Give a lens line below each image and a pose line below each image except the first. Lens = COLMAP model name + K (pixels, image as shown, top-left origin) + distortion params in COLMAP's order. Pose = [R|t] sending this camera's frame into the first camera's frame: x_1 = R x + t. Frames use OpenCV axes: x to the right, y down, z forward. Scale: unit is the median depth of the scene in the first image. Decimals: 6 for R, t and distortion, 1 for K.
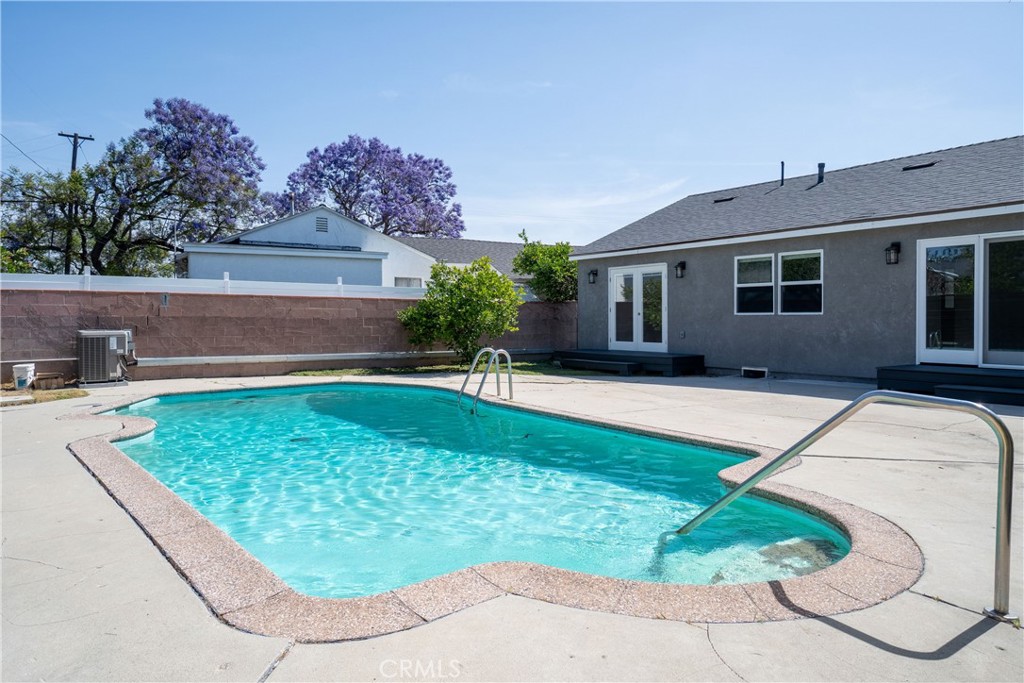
lens RADIAL K [[692.0, 0, 512.0], [0, 692.0, 341.5], [0, 0, 1]] dist [0.000885, -0.000405]
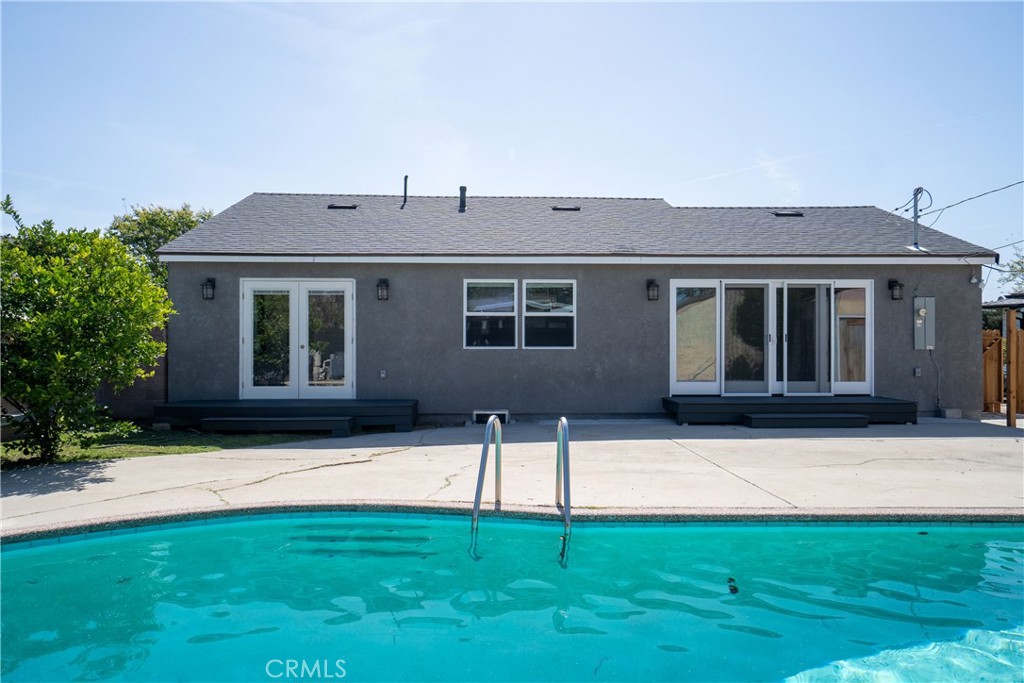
lens RADIAL K [[692.0, 0, 512.0], [0, 692.0, 341.5], [0, 0, 1]] dist [0.000885, -0.000405]
pose [[0.548115, 0.005722, 0.836384, -0.353935], [0.027070, 0.999331, -0.024577, -0.026212], [-0.835965, 0.036111, 0.547593, 0.513454]]
